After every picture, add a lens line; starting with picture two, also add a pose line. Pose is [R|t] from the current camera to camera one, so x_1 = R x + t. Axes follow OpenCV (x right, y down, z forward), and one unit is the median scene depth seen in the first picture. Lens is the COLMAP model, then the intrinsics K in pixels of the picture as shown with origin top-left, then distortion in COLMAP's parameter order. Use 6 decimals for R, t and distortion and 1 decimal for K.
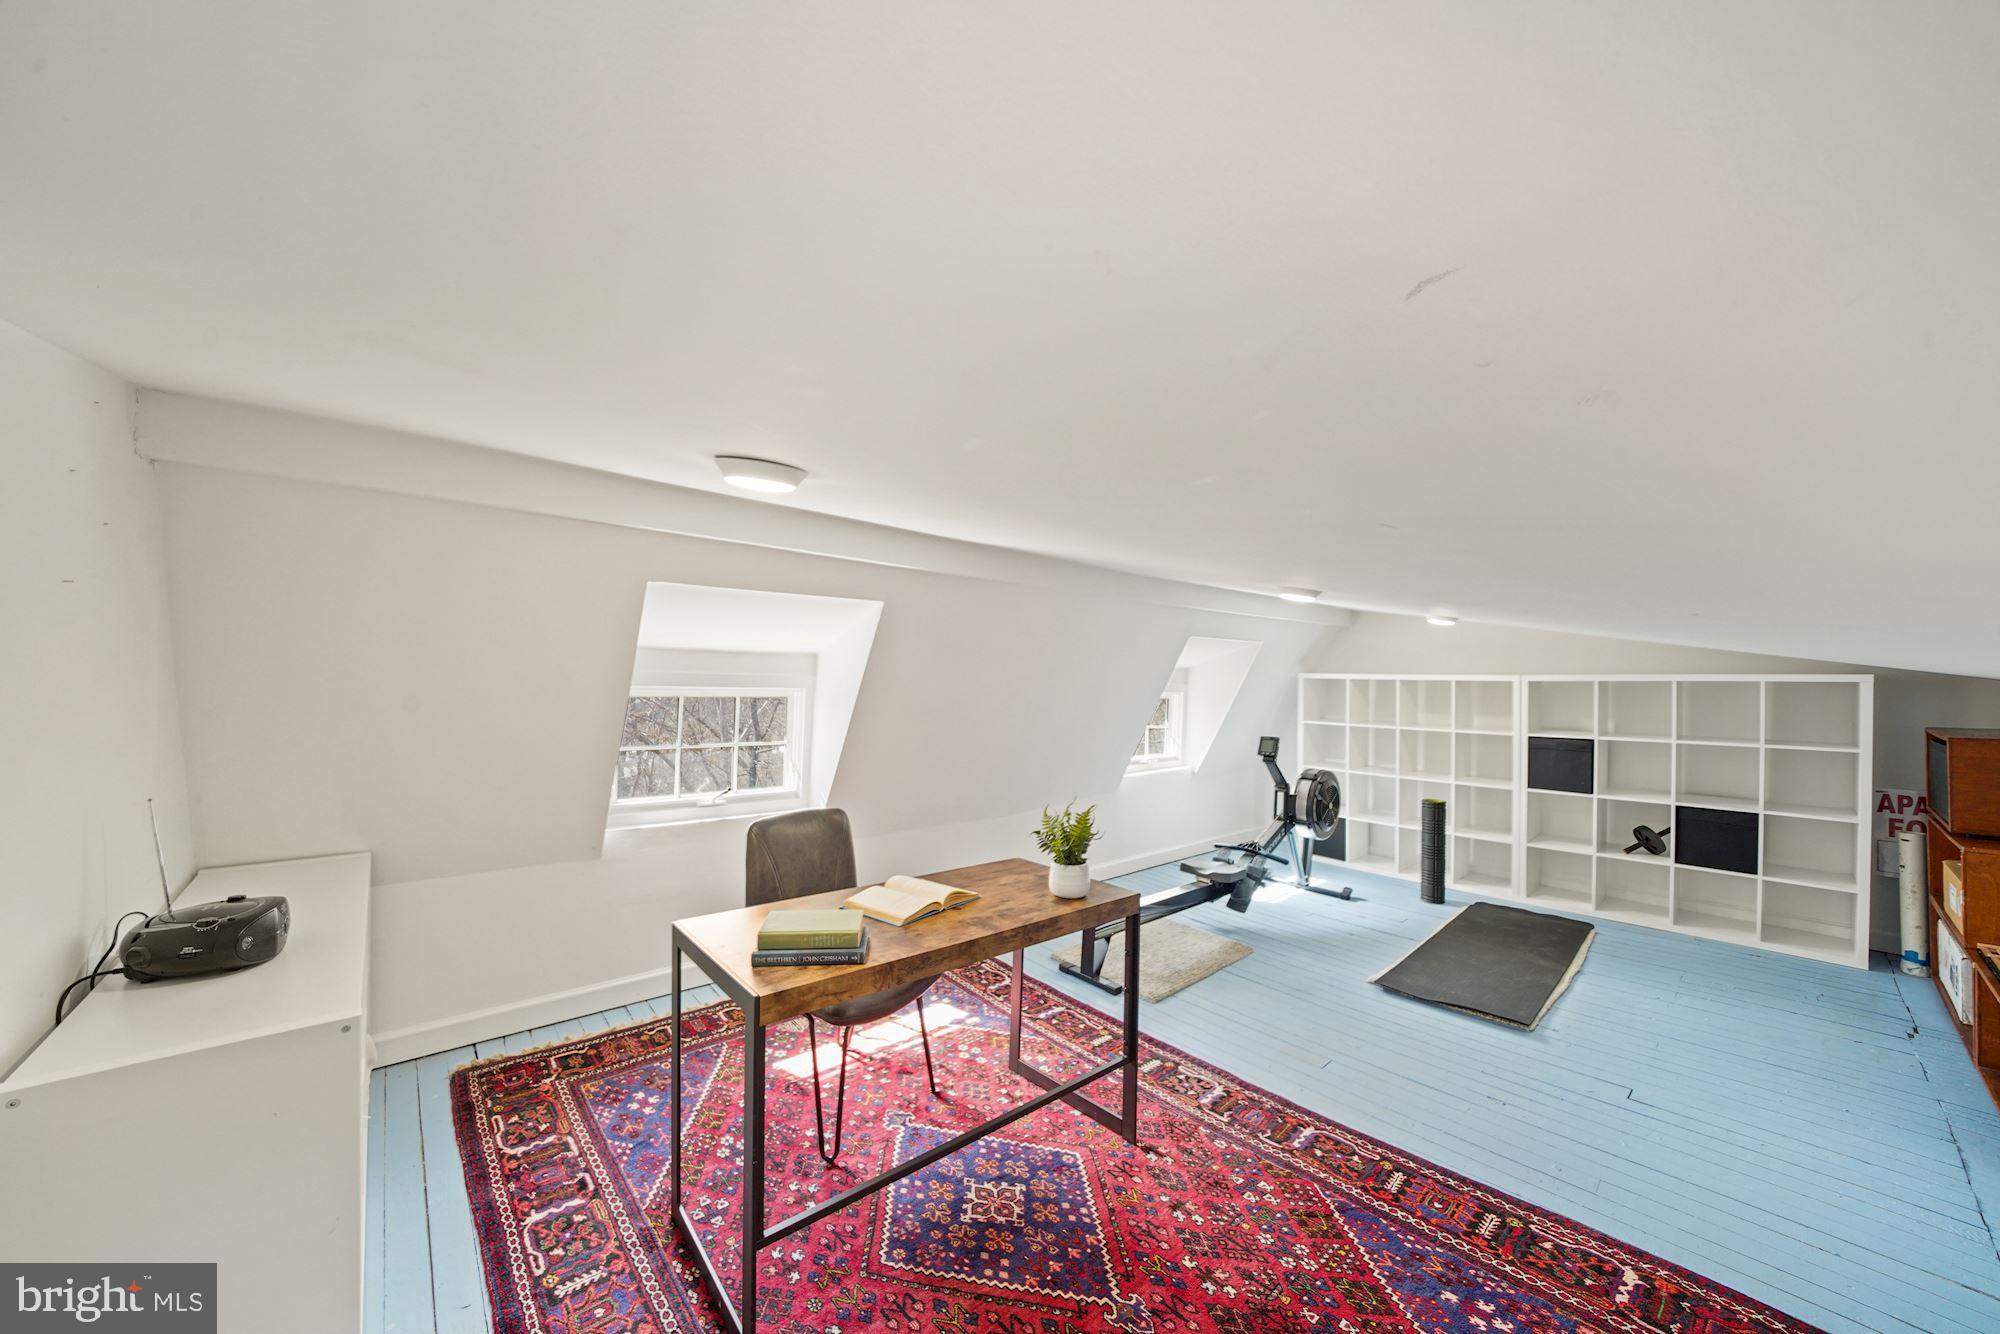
lens RADIAL K [[738.5, 0, 993.8], [0, 738.5, 673.7], [0, 0, 1]] dist [-0.009688, 0.000558]
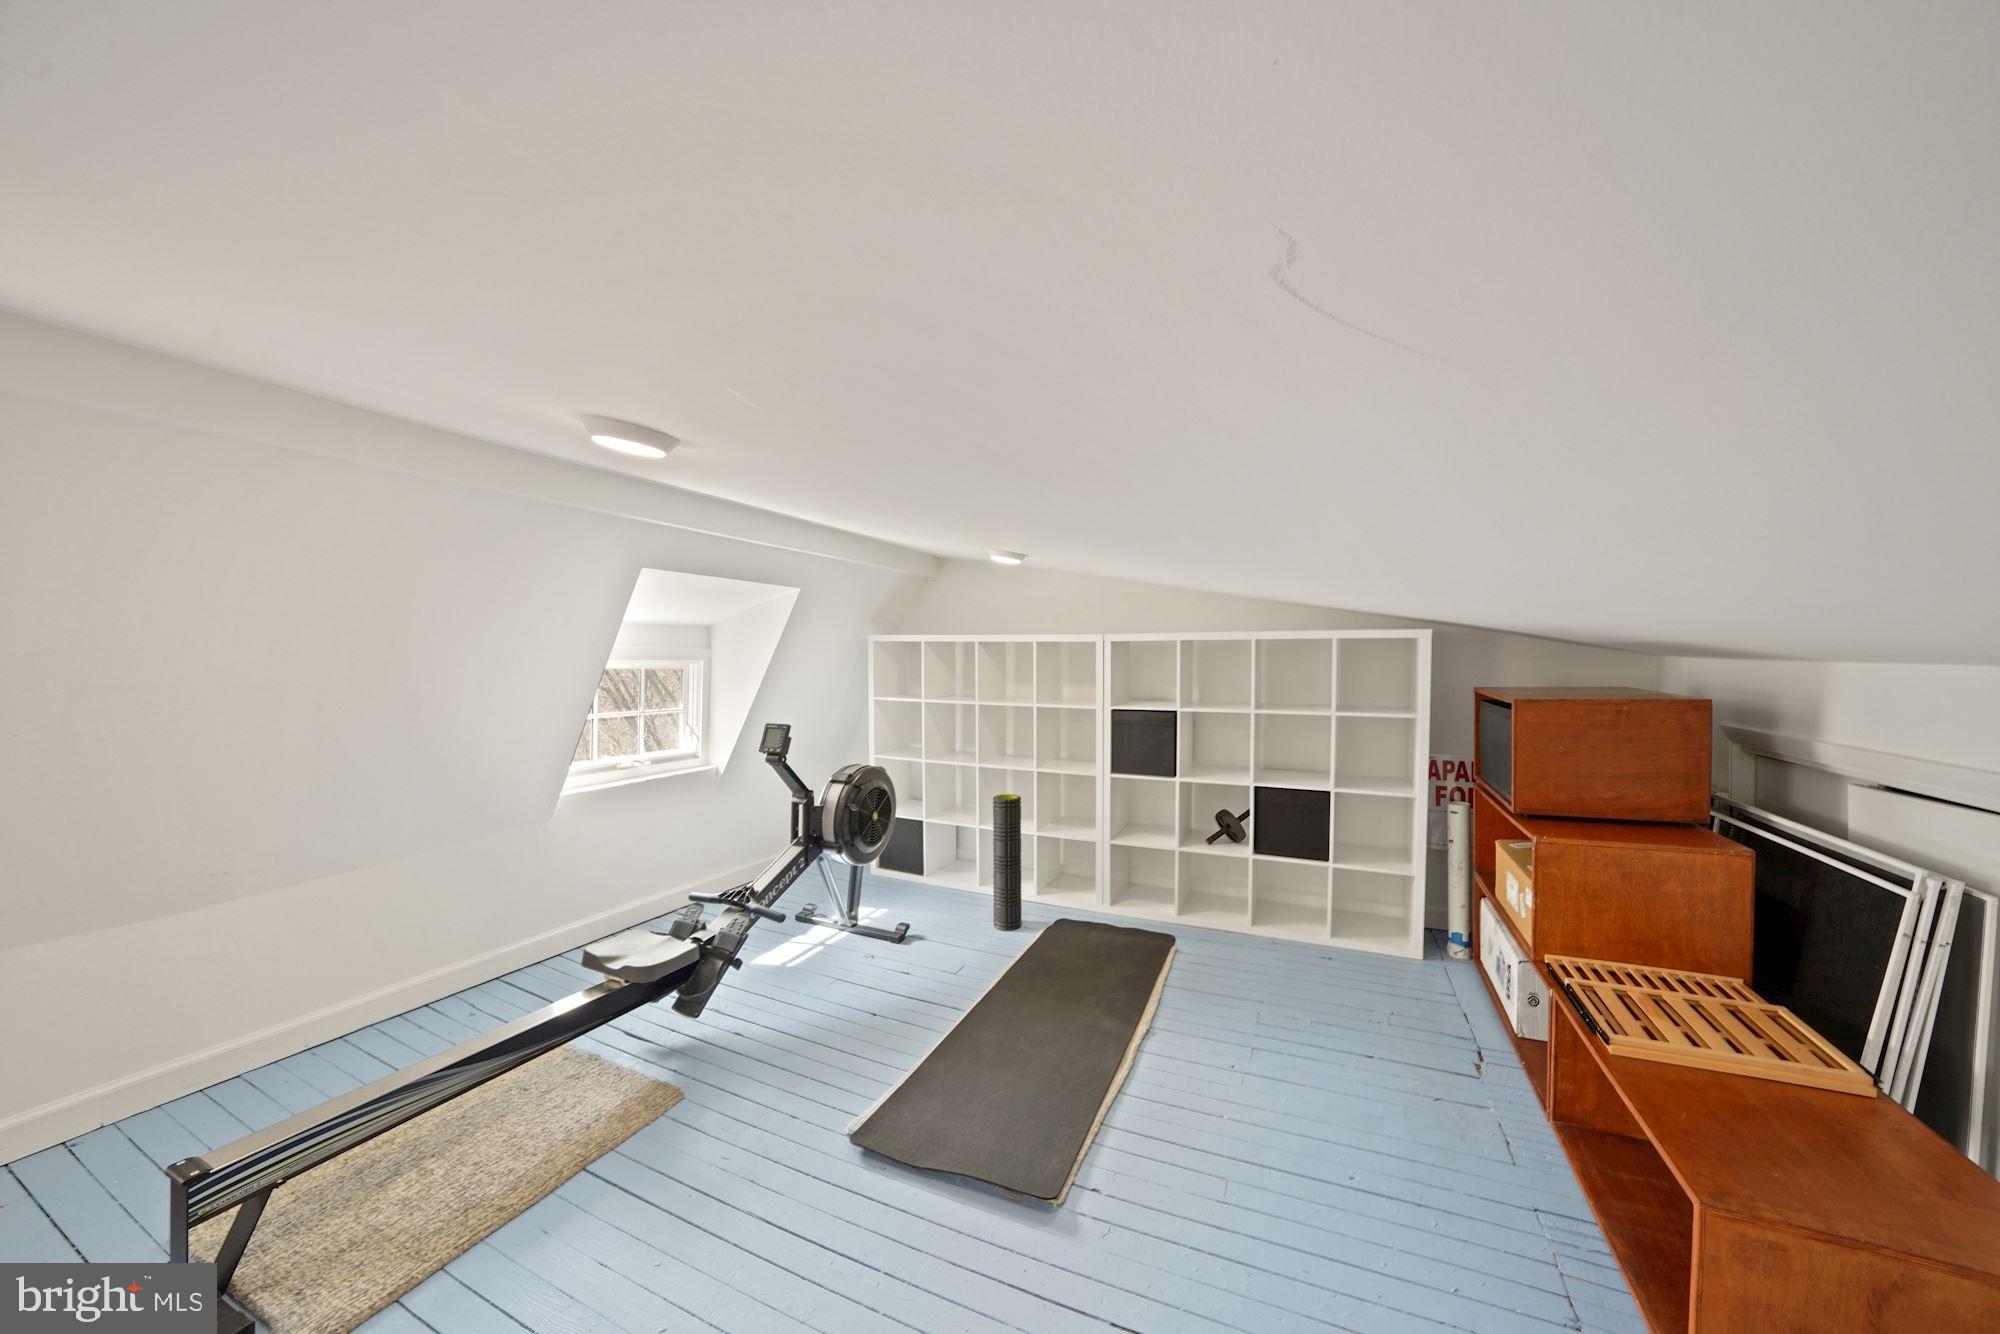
lens RADIAL K [[738.5, 0, 1001.8], [0, 738.5, 666.7], [0, 0, 1]] dist [-0.009688, 0.000558]
pose [[0.916247, -0.014193, 0.400361, 0.320534], [0.004448, 0.999671, 0.025258, 0.018964], [-0.400588, -0.021362, 0.916009, 0.335215]]
